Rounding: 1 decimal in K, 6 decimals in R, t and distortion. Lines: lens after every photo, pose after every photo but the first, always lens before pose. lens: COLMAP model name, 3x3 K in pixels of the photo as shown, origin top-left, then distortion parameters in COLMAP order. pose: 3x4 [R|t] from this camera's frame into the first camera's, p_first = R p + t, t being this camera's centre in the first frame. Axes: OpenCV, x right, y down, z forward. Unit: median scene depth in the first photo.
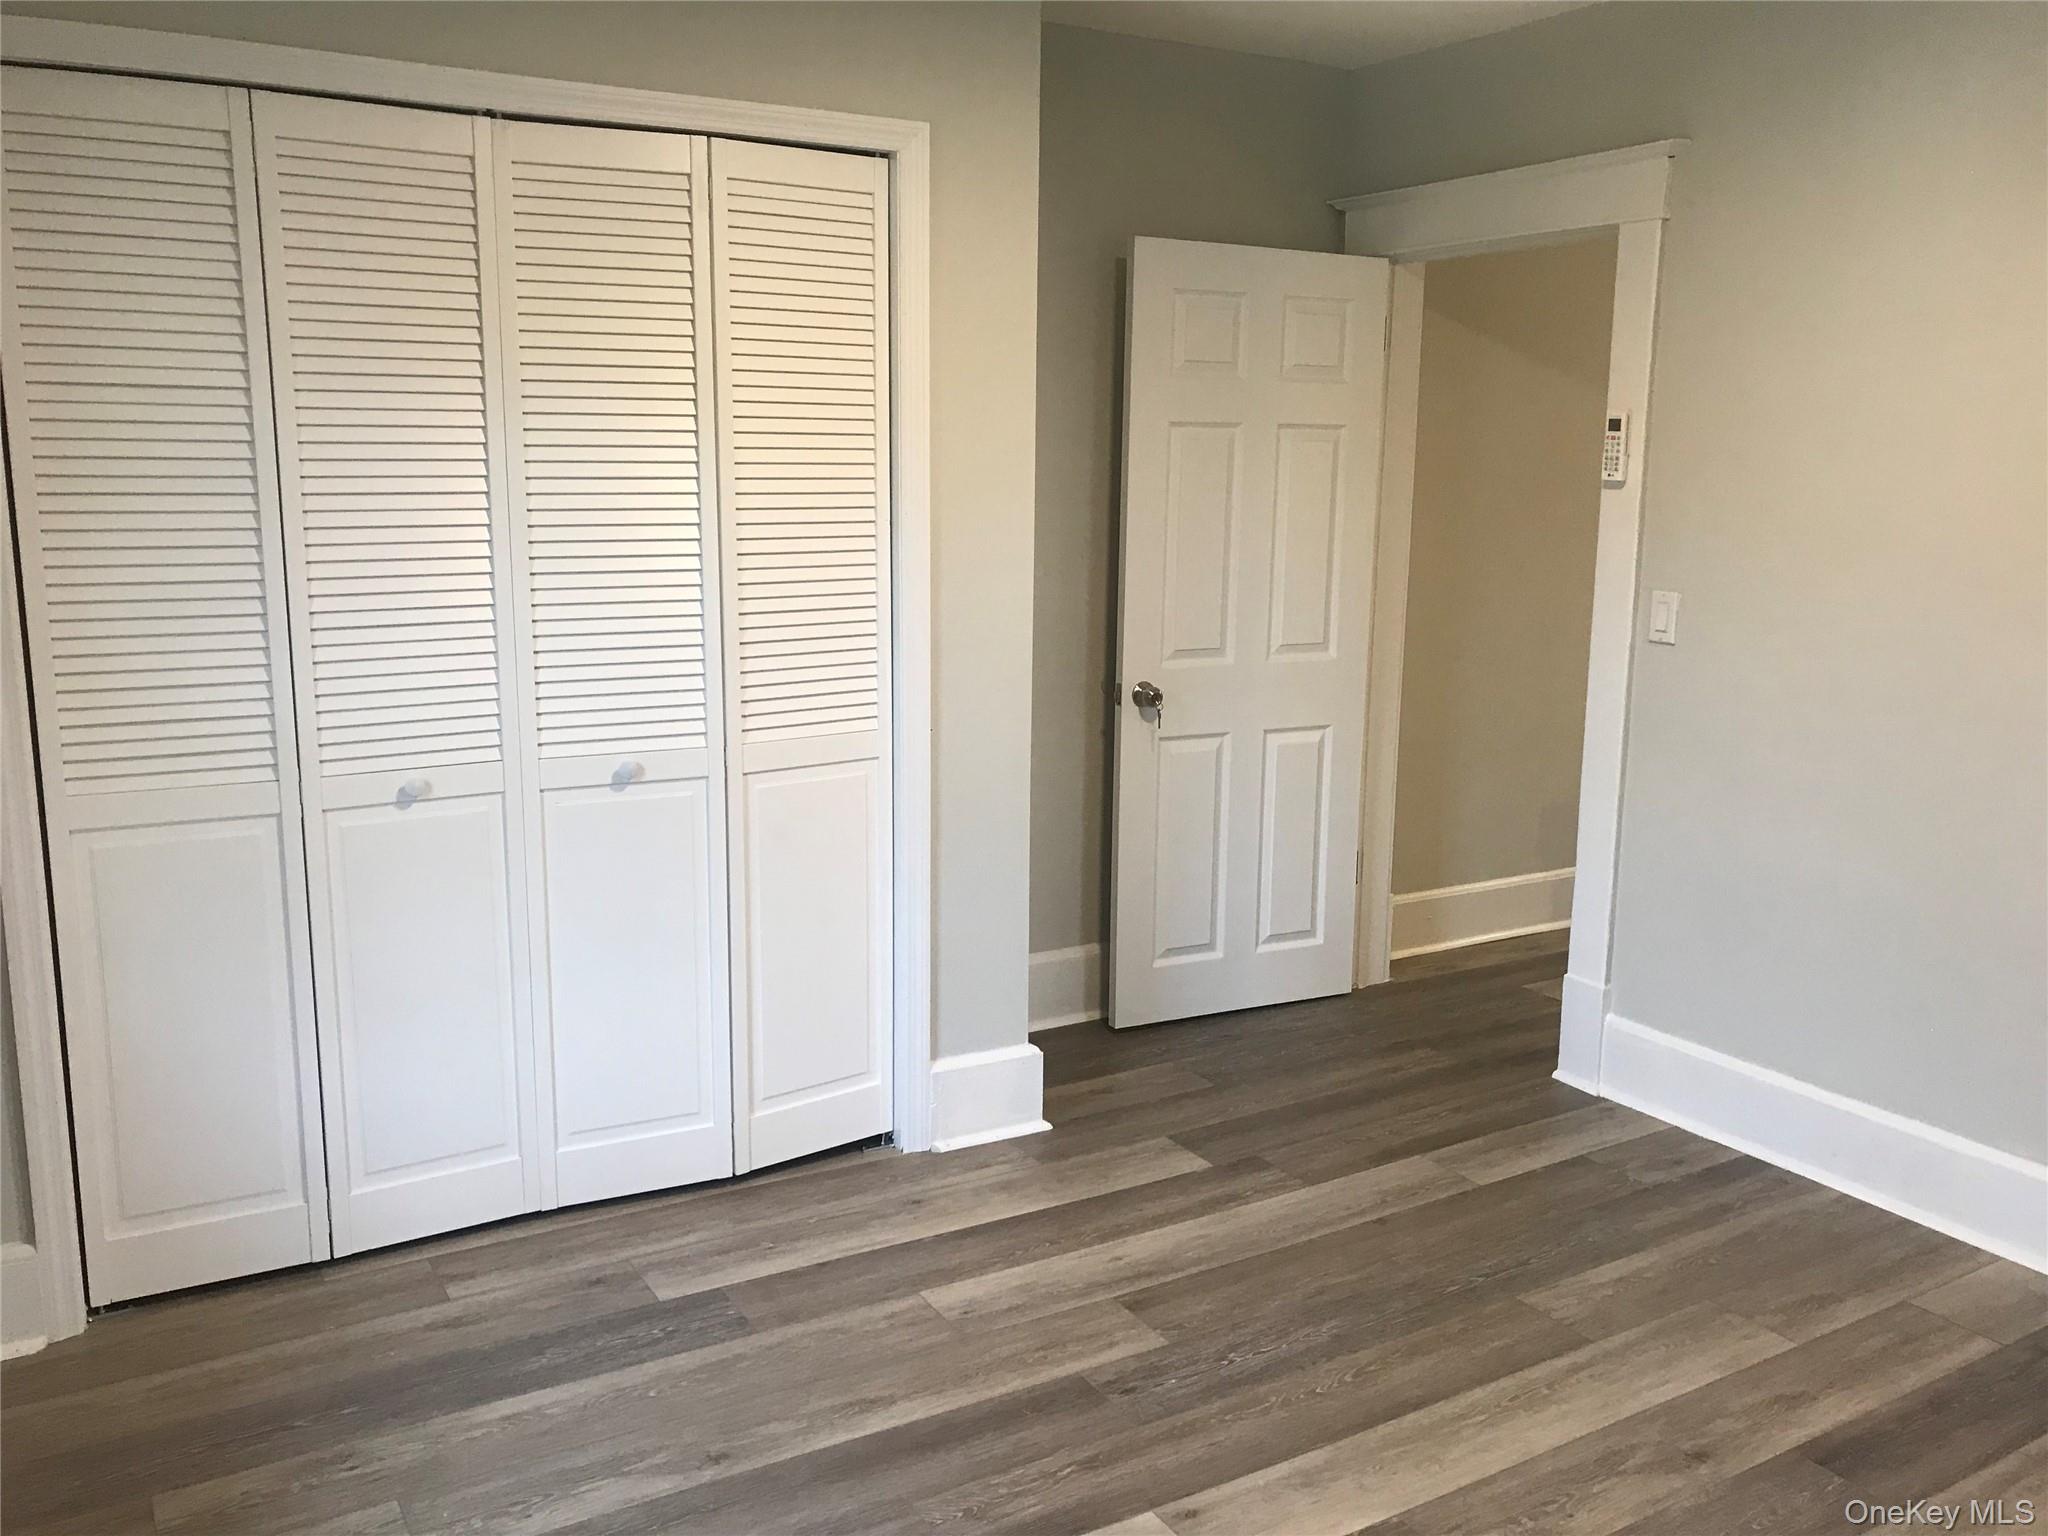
lens RADIAL K [[1689.1, 0, 1023.0], [0, 1689.1, 767.4], [0, 0, 1]] dist [0.057755, -0.047380]
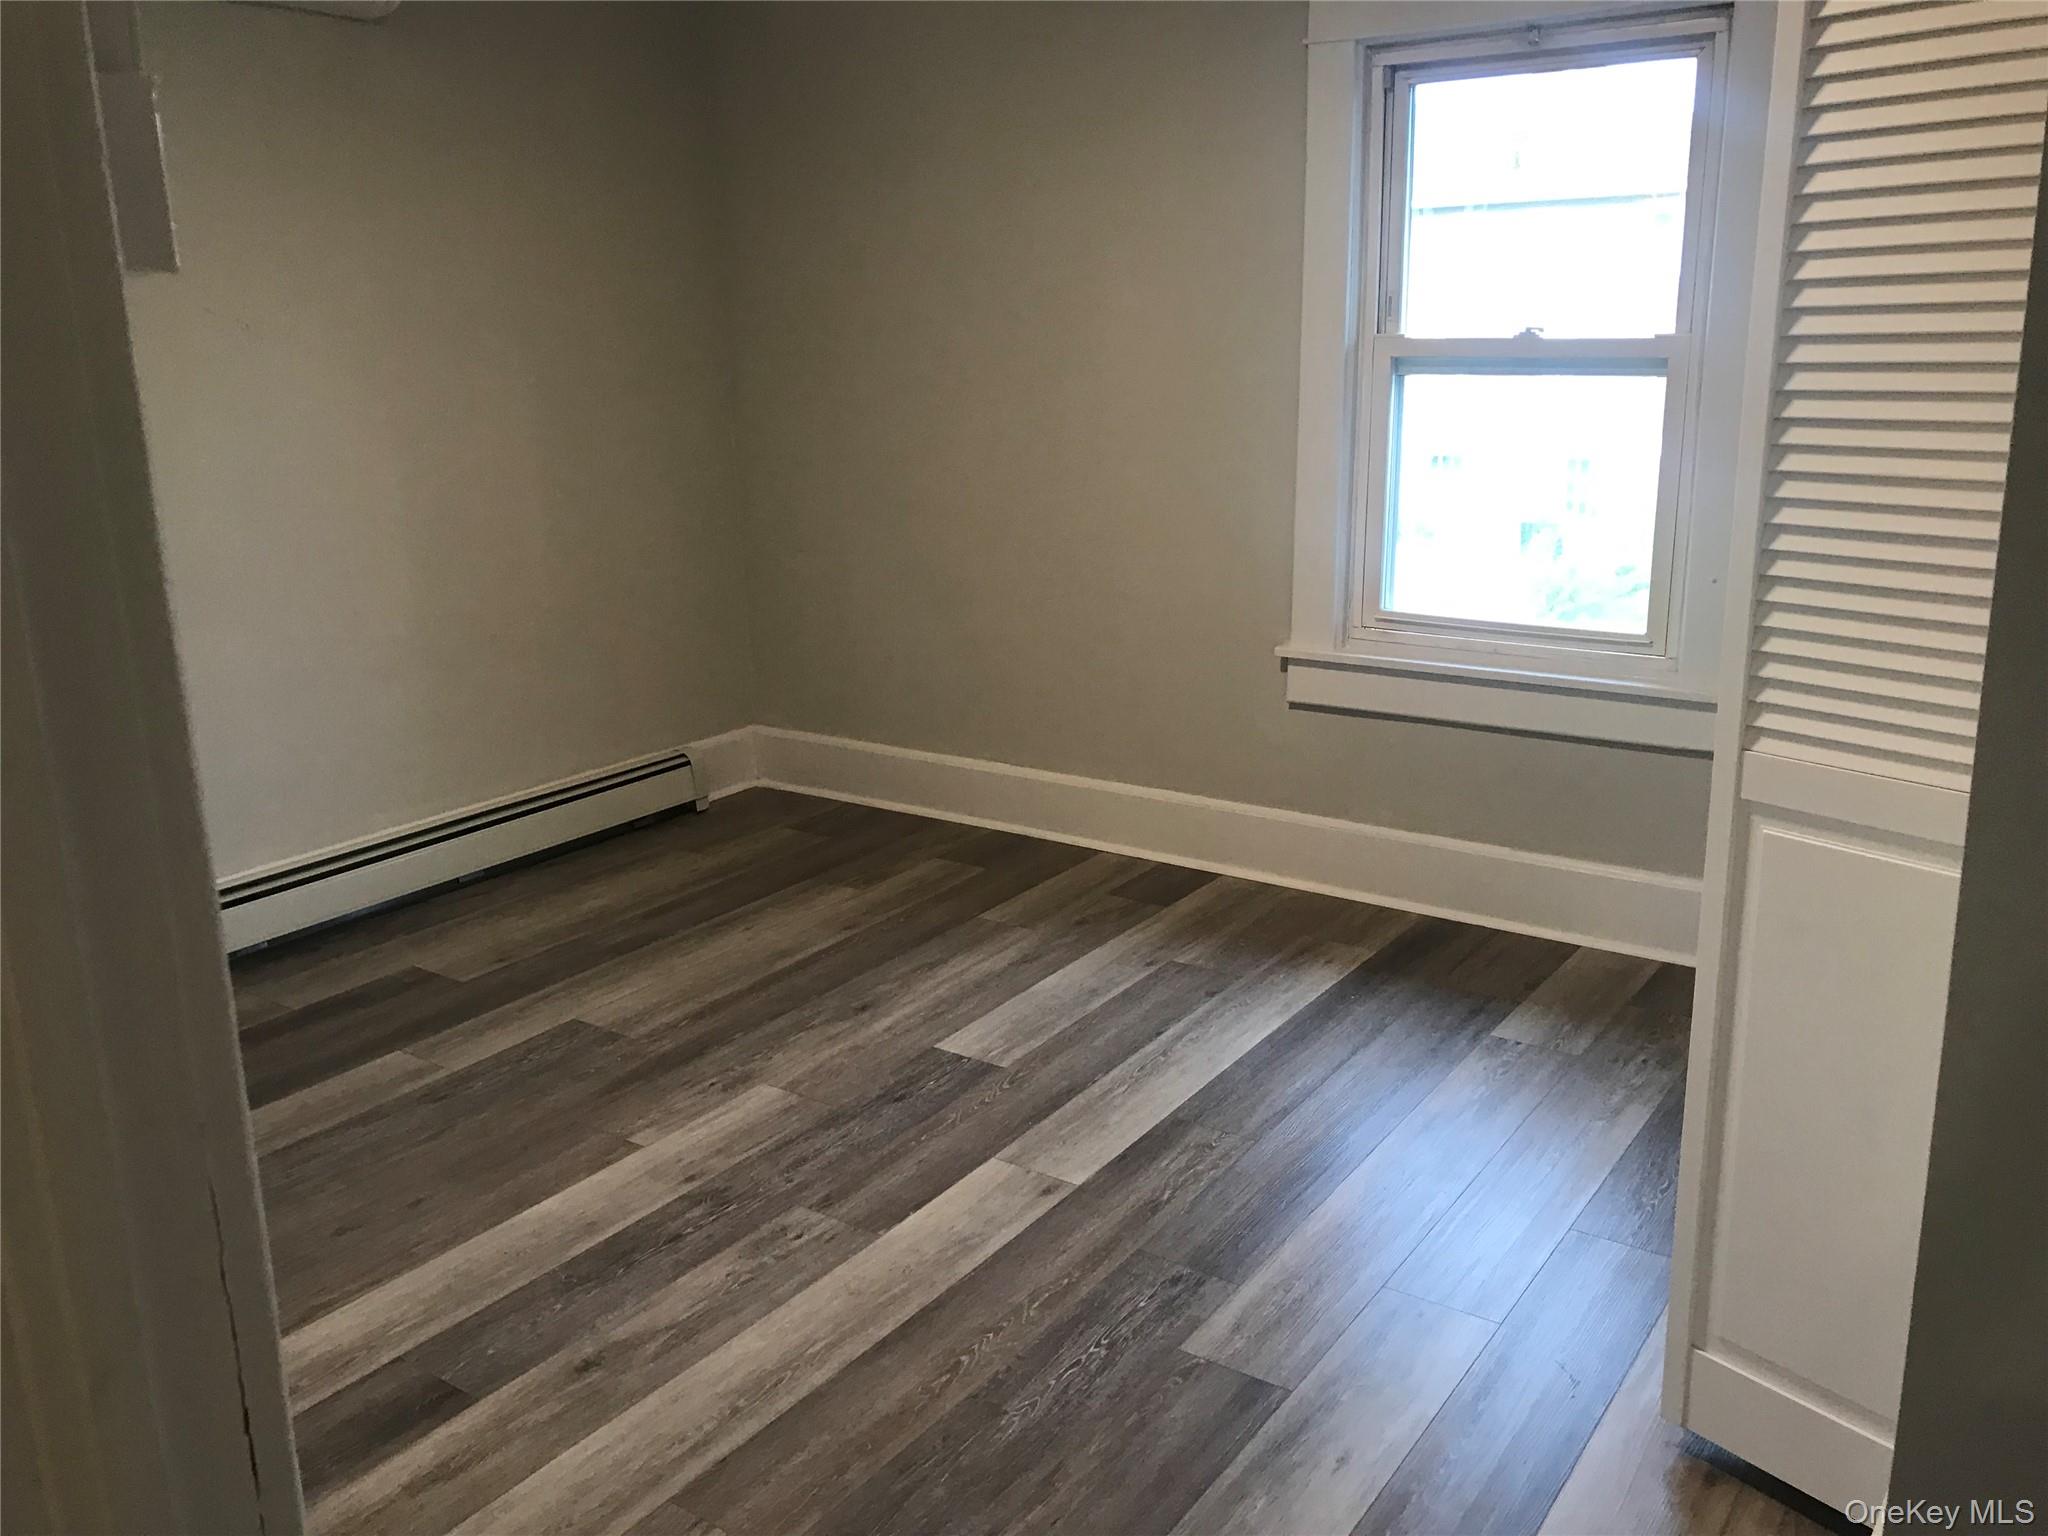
lens RADIAL K [[1689.1, 0, 1019.4], [0, 1689.1, 769.3], [0, 0, 1]] dist [0.057755, -0.047380]
pose [[-0.917486, 0.116874, -0.380210, 0.433899], [-0.053294, 0.911122, 0.408677, -0.249688], [0.394181, 0.395219, -0.829713, 1.524864]]
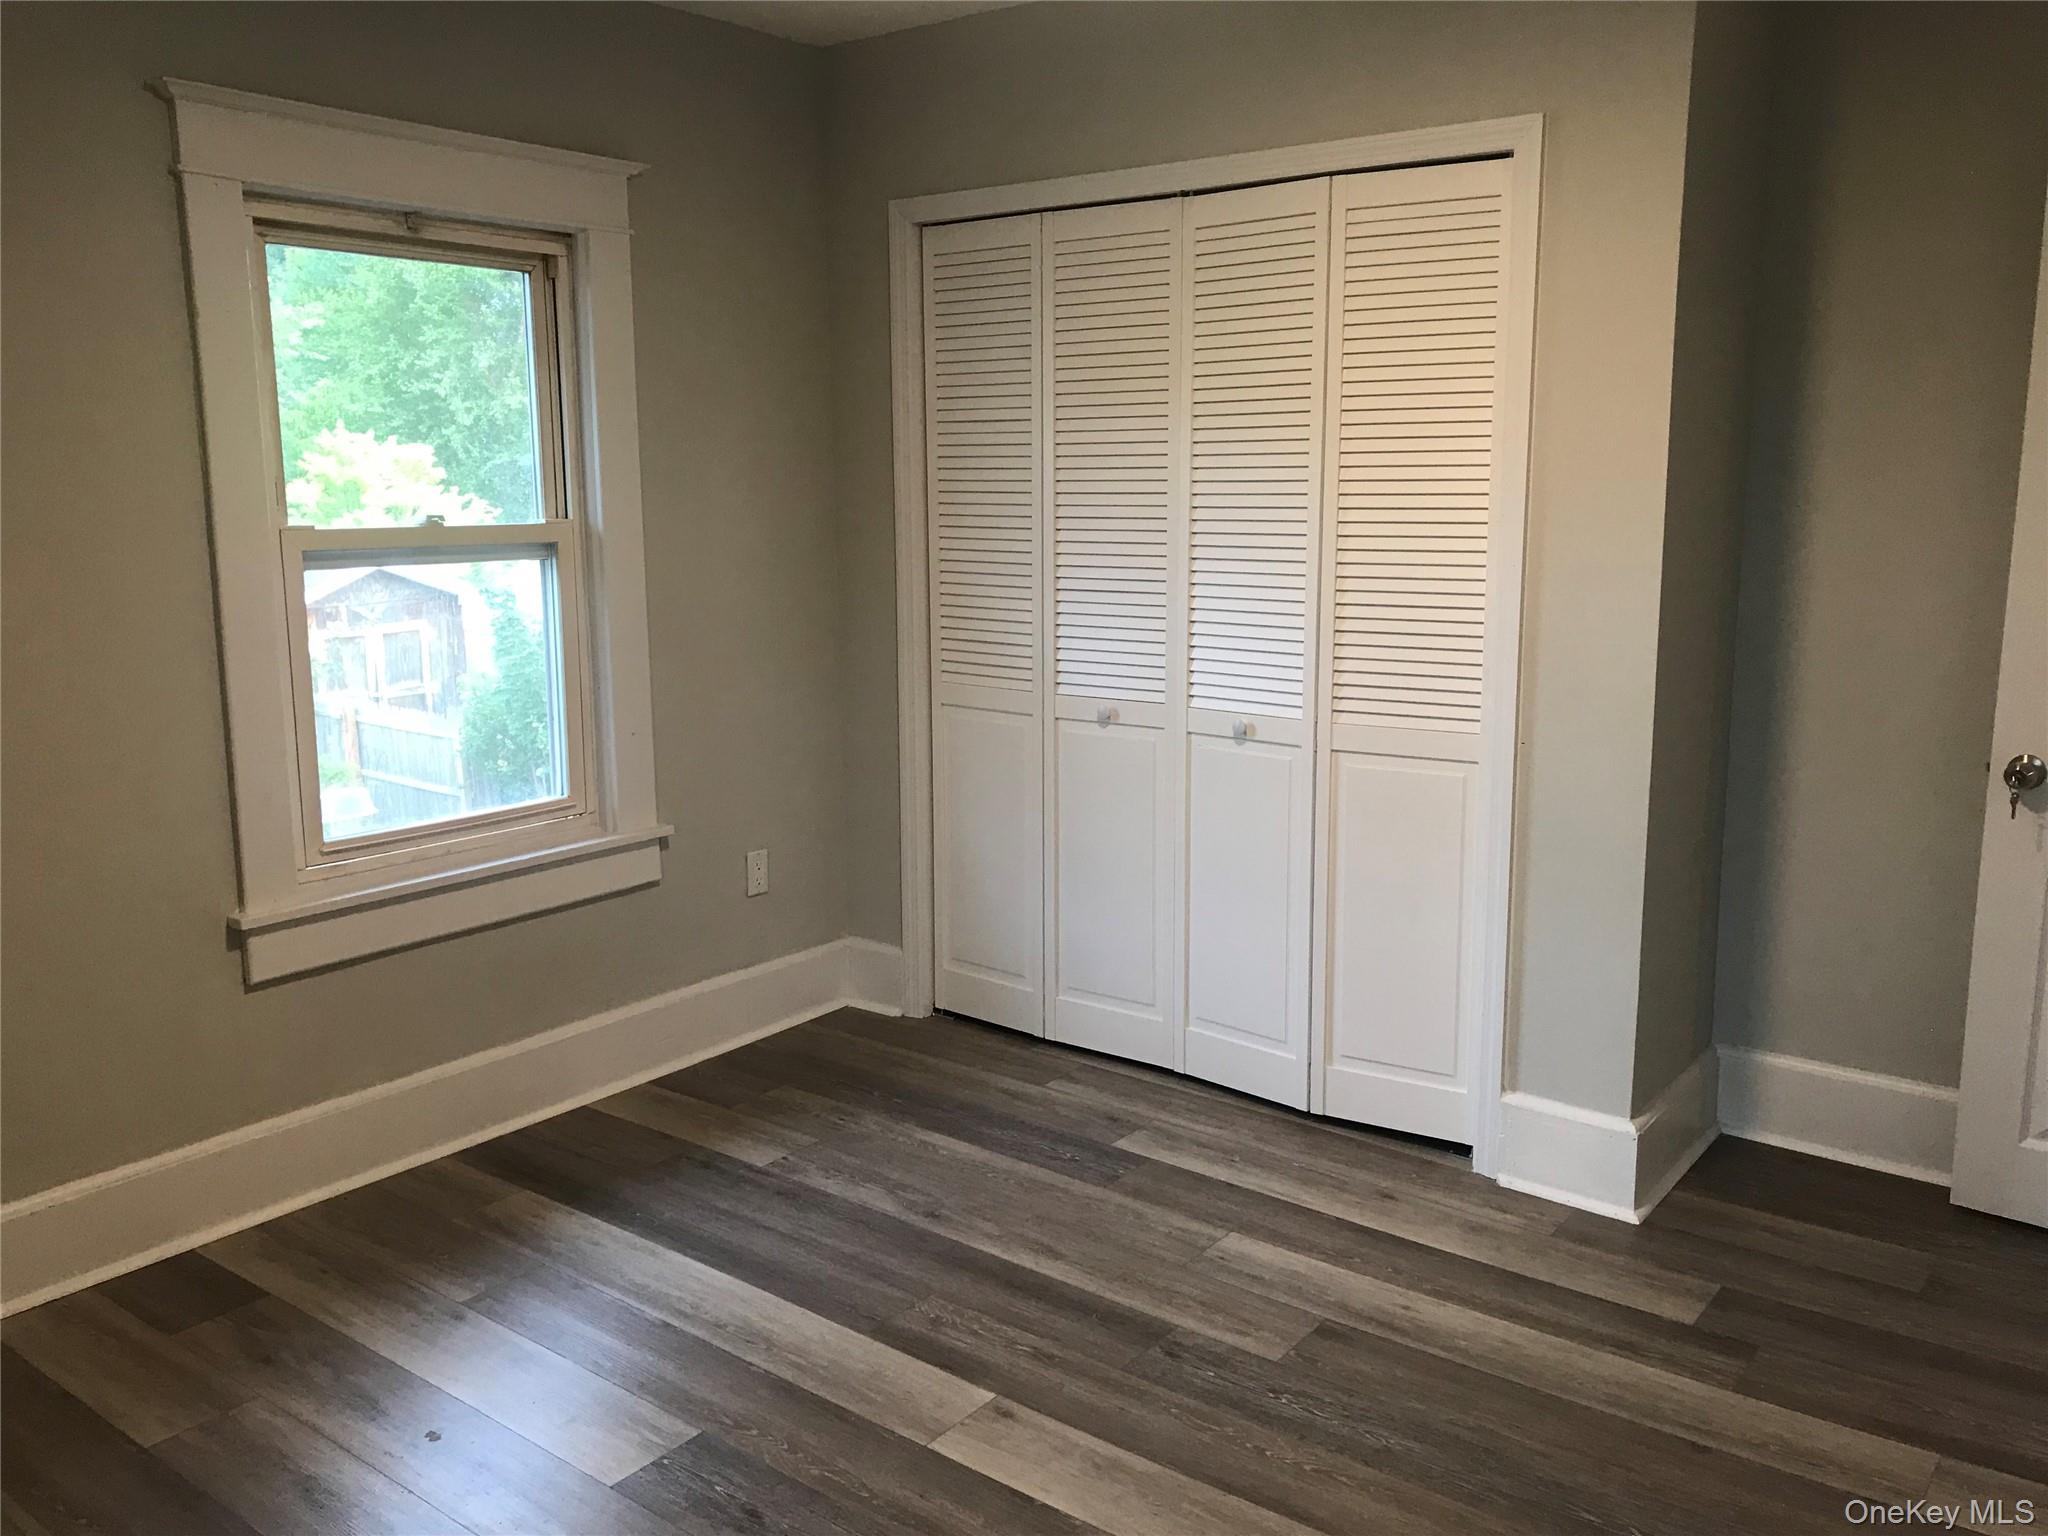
lens RADIAL K [[1689.1, 0, 1038.0], [0, 1689.1, 773.3], [0, 0, 1]] dist [0.057755, -0.047380]
pose [[0.379344, 0.161833, -0.910993, 0.863245], [-0.165875, 0.980529, 0.105114, -0.073827], [0.910266, 0.111237, 0.398802, 0.439683]]
